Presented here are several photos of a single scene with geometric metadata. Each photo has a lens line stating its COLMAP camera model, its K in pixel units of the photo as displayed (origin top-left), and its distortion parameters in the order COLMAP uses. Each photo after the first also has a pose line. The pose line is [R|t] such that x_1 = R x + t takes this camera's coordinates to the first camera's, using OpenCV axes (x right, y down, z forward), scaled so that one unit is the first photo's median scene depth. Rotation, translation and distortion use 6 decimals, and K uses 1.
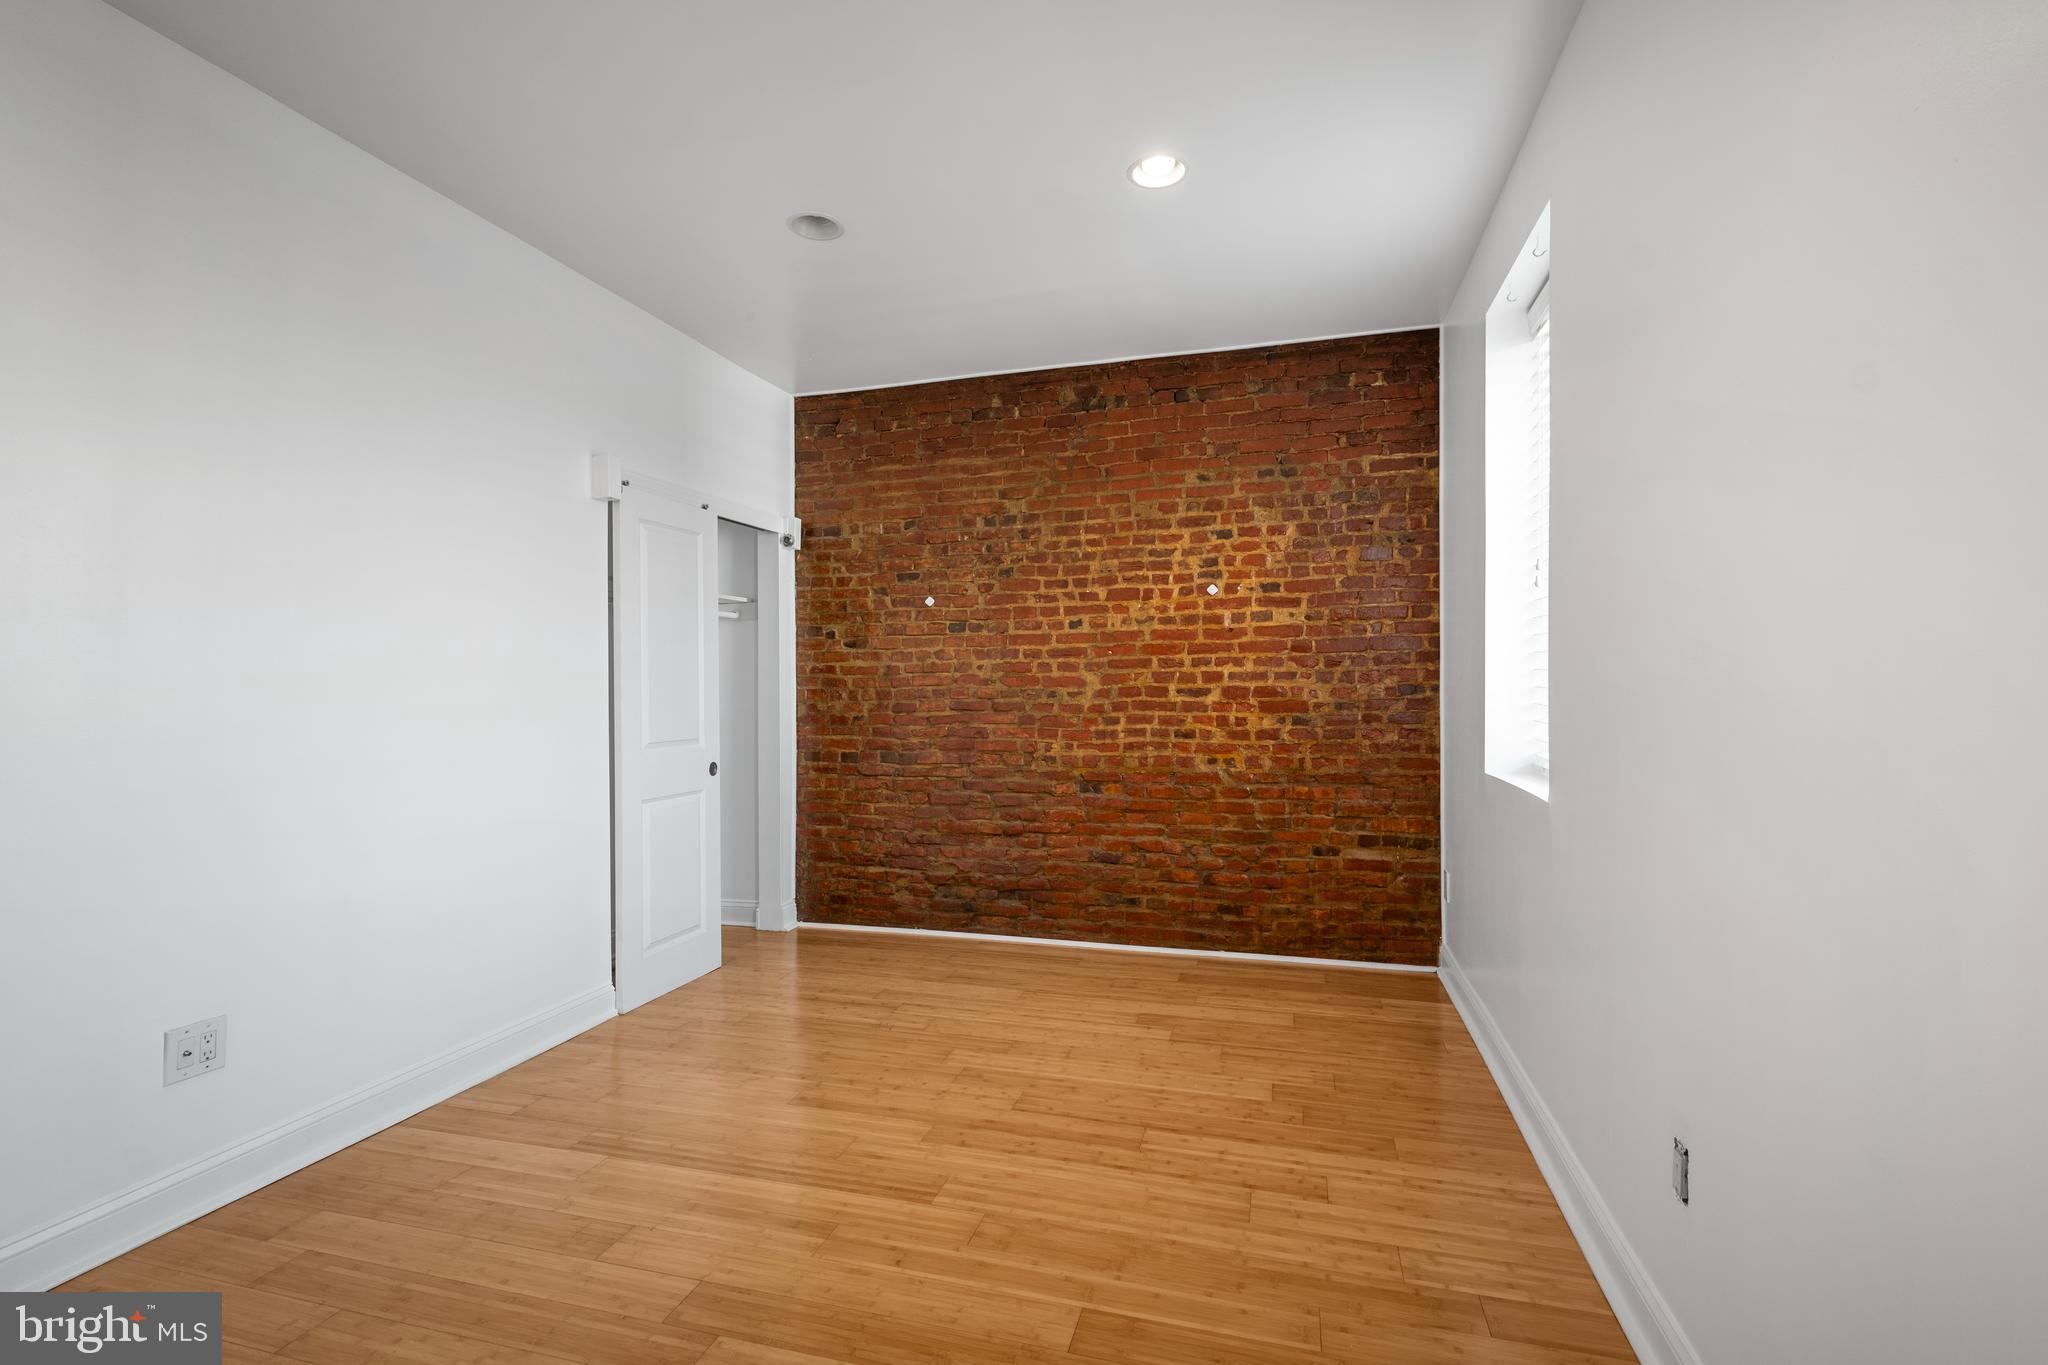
lens RADIAL K [[937.6, 0, 1021.7], [0, 937.6, 666.2], [0, 0, 1]] dist [-0.000213, -0.000233]
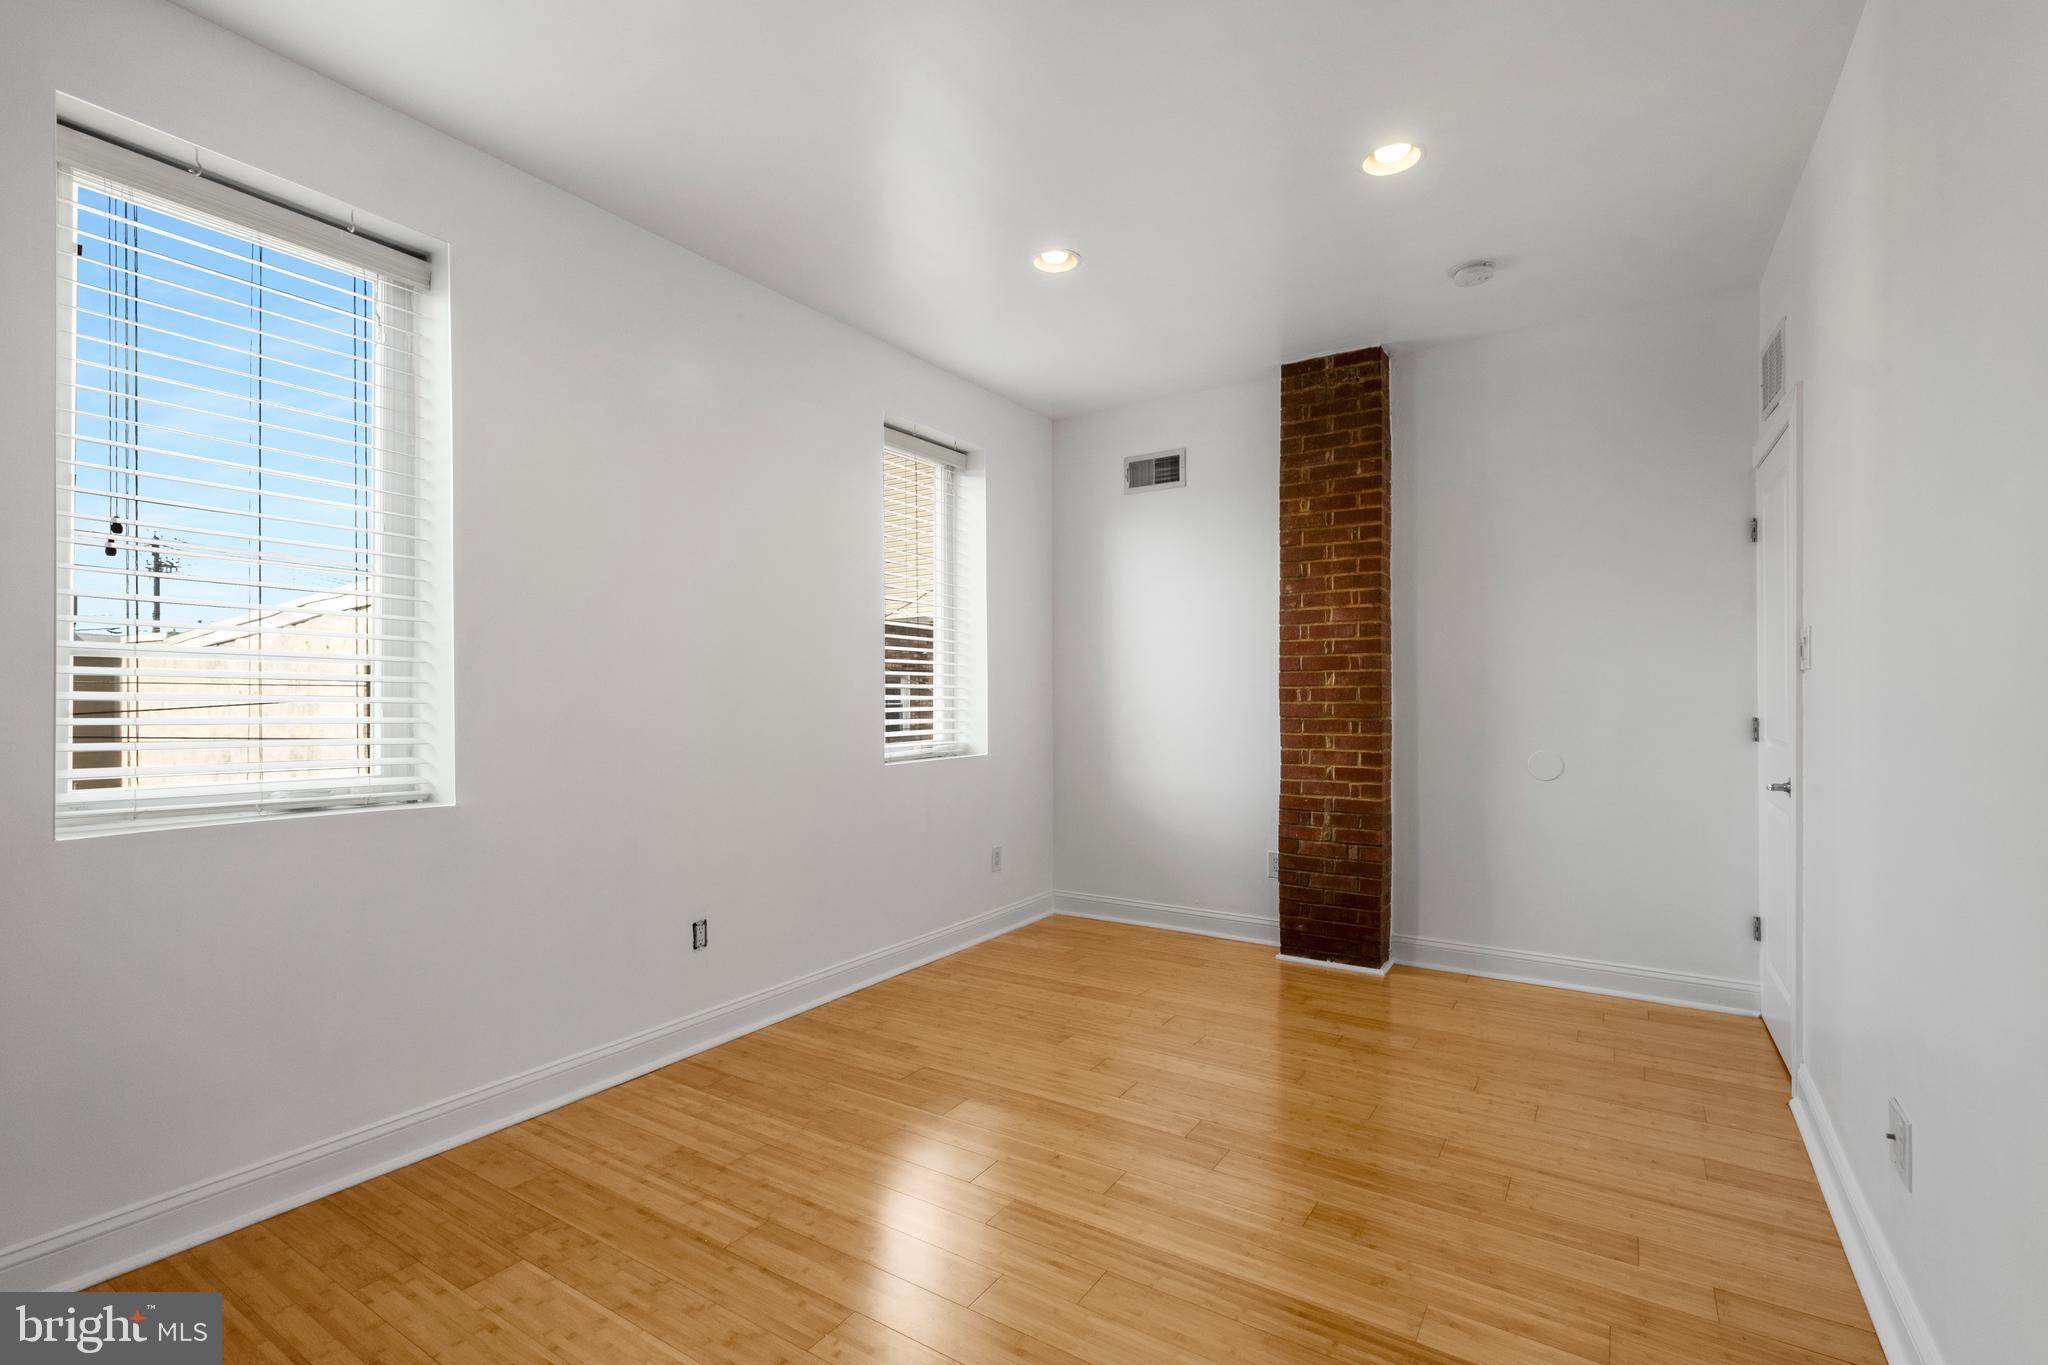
lens RADIAL K [[908.9, 0, 1024.0], [0, 908.9, 682.5], [0, 0, 1]] dist [0.001879, -0.000315]
pose [[-0.959333, 0.013137, 0.281971, -0.205136], [0.001655, 0.999161, -0.040922, 0.026438], [-0.282272, -0.038791, -0.958550, 1.027437]]
